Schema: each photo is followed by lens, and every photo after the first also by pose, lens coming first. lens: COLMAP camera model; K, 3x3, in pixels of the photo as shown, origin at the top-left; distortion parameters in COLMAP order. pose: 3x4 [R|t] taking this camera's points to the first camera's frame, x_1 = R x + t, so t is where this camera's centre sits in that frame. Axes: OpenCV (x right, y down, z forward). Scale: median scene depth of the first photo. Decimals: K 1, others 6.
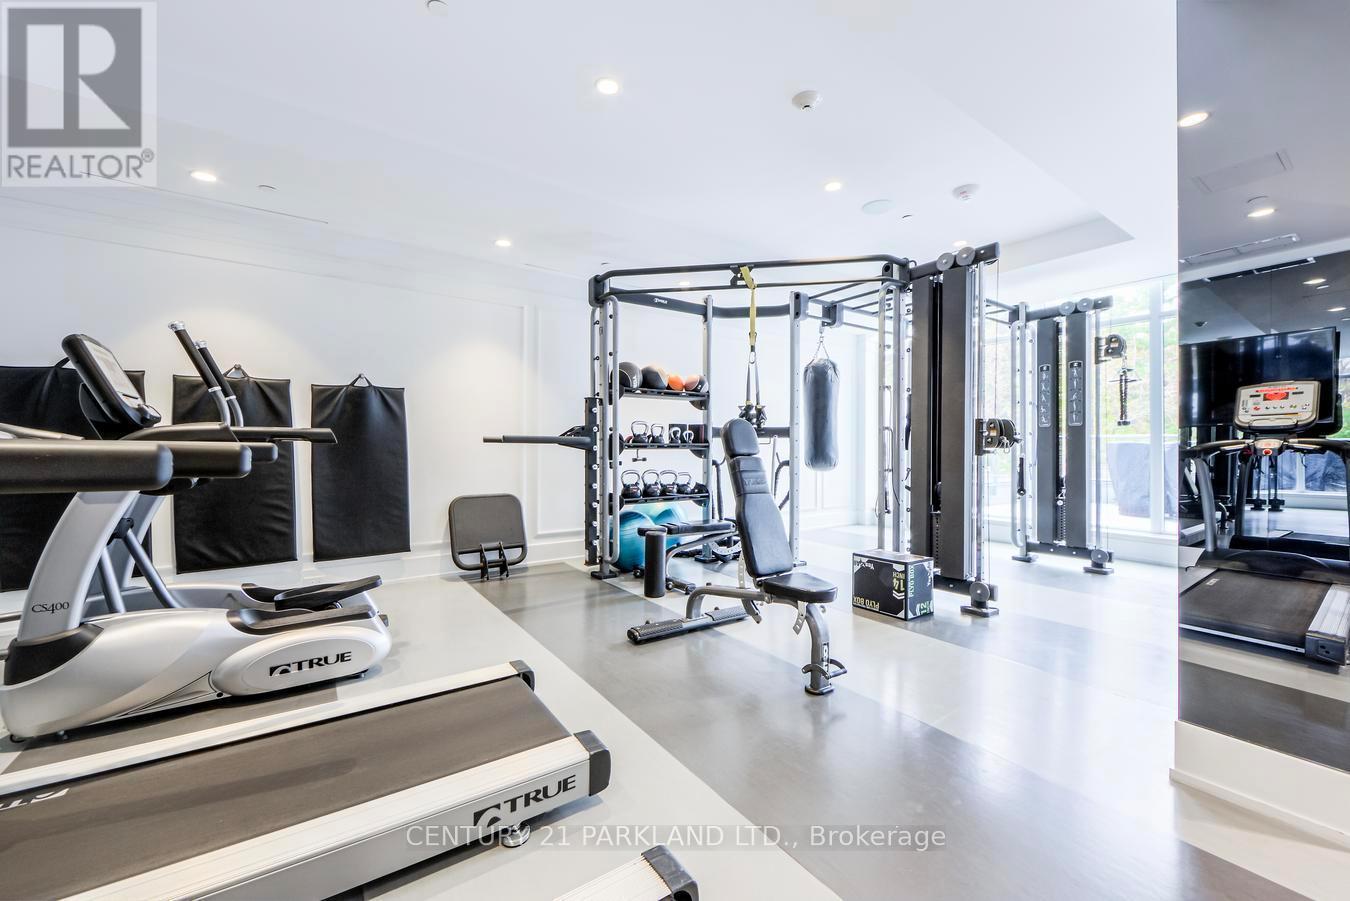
lens RADIAL K [[536.6, 0, 676.6], [0, 536.6, 446.5], [0, 0, 1]] dist [0.010668, -0.000028]
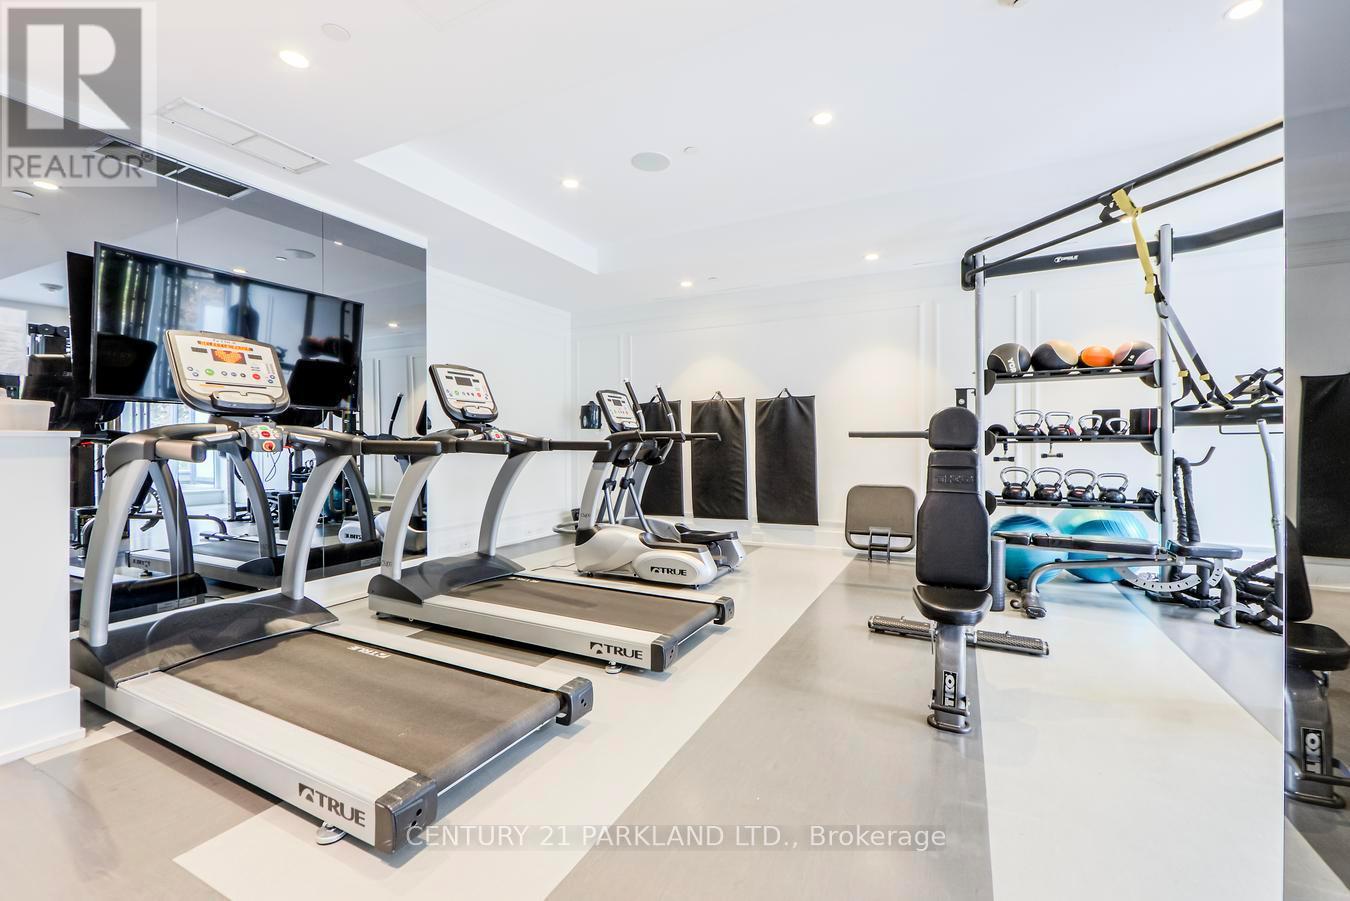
lens RADIAL K [[526.0, 0, 684.6], [0, 526.0, 450.4], [0, 0, 1]] dist [-0.000801, 0.000046]
pose [[0.496877, 0.006812, -0.867794, 0.431452], [0.007347, 0.999900, 0.012056, 0.002734], [0.867790, -0.012366, 0.496778, 0.128314]]
